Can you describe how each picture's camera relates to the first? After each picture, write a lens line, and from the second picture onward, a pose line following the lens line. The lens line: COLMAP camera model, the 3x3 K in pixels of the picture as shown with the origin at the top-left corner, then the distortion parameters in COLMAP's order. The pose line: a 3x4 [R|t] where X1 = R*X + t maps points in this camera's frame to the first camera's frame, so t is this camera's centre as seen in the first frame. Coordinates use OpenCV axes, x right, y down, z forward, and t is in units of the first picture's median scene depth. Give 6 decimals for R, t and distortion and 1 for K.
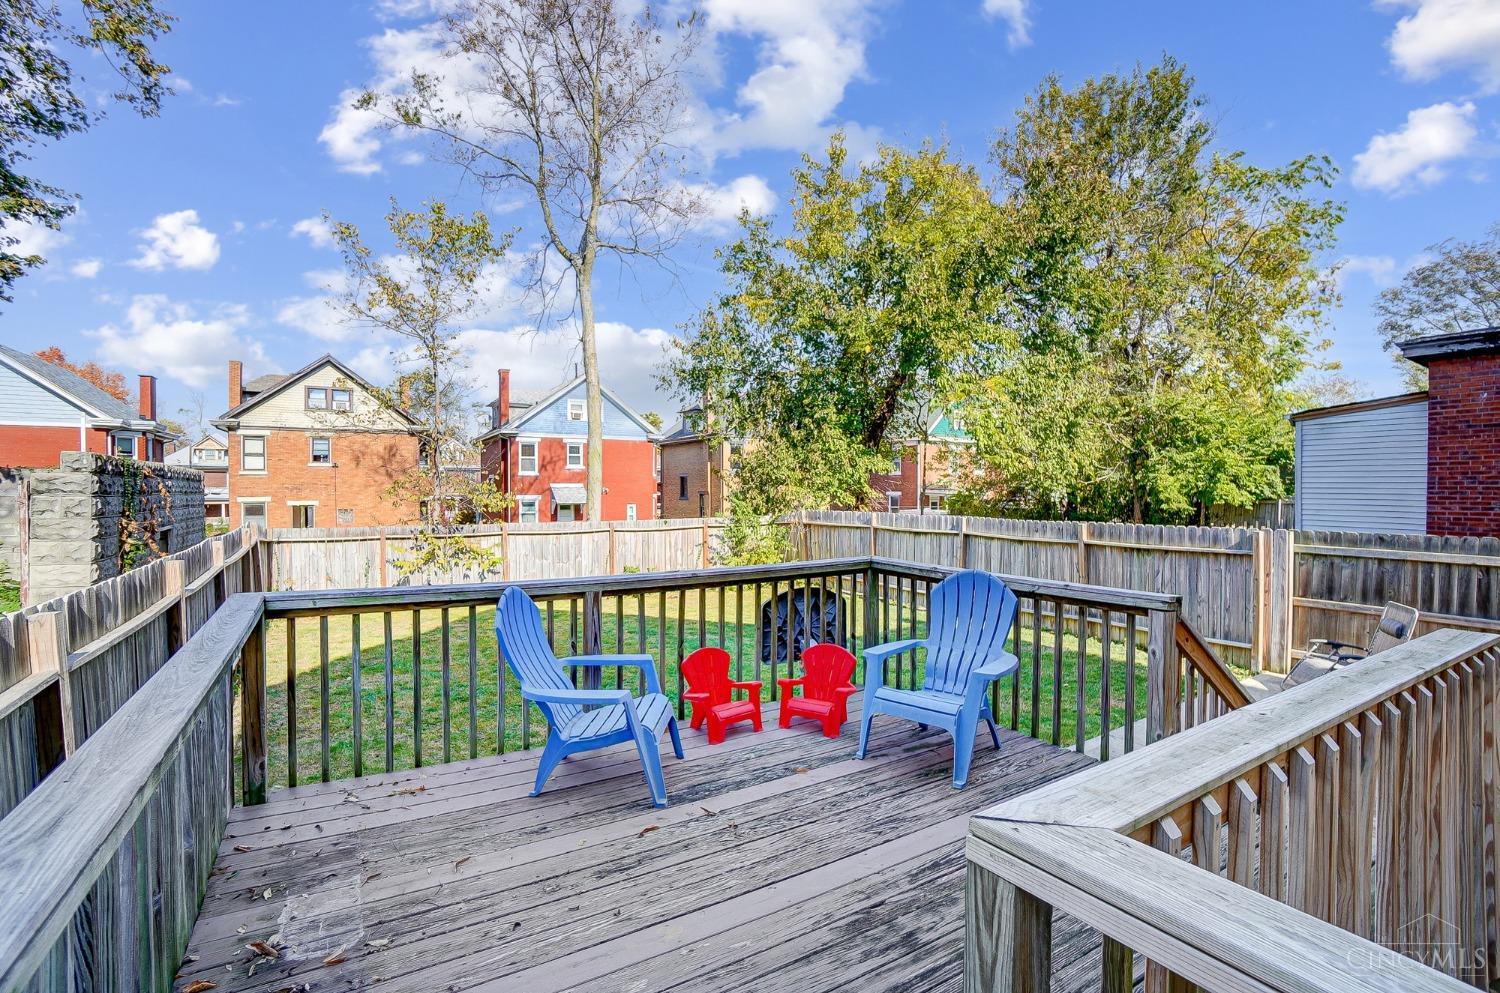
lens RADIAL K [[669.1, 0, 737.9], [0, 669.1, 495.3], [0, 0, 1]] dist [-0.038045, 0.011337]
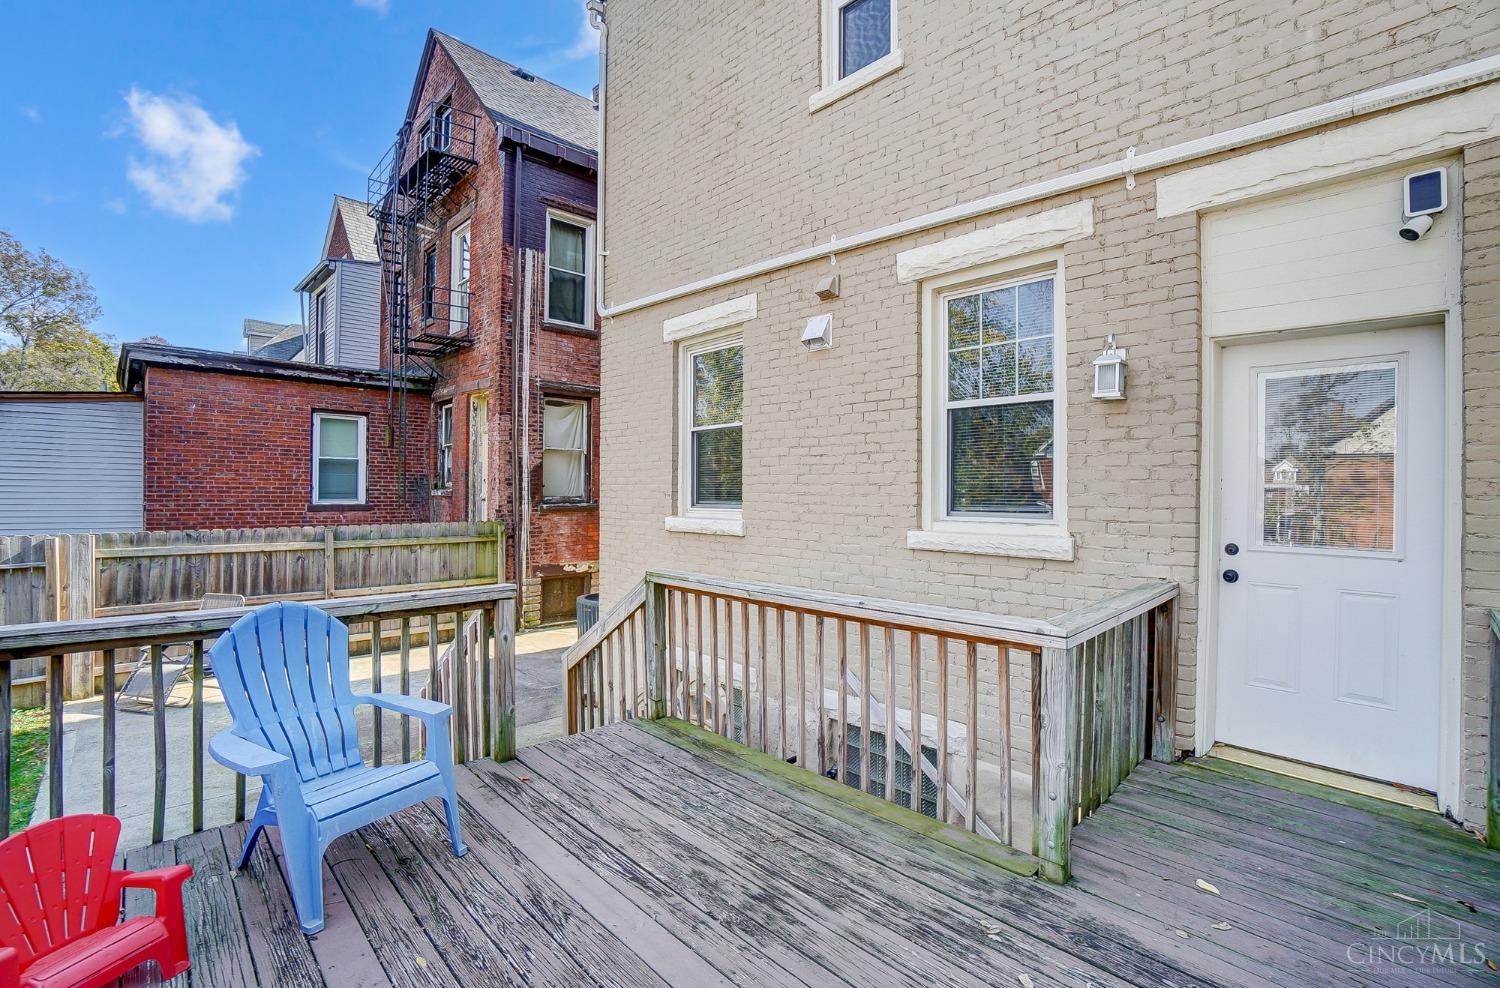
lens RADIAL K [[669.1, 0, 746.3], [0, 669.1, 486.8], [0, 0, 1]] dist [-0.038045, 0.011337]
pose [[-0.217170, 0.003888, 0.976126, -0.241100], [0.004935, 0.999984, -0.002885, -0.004060], [-0.976121, 0.004191, -0.217186, 0.371553]]
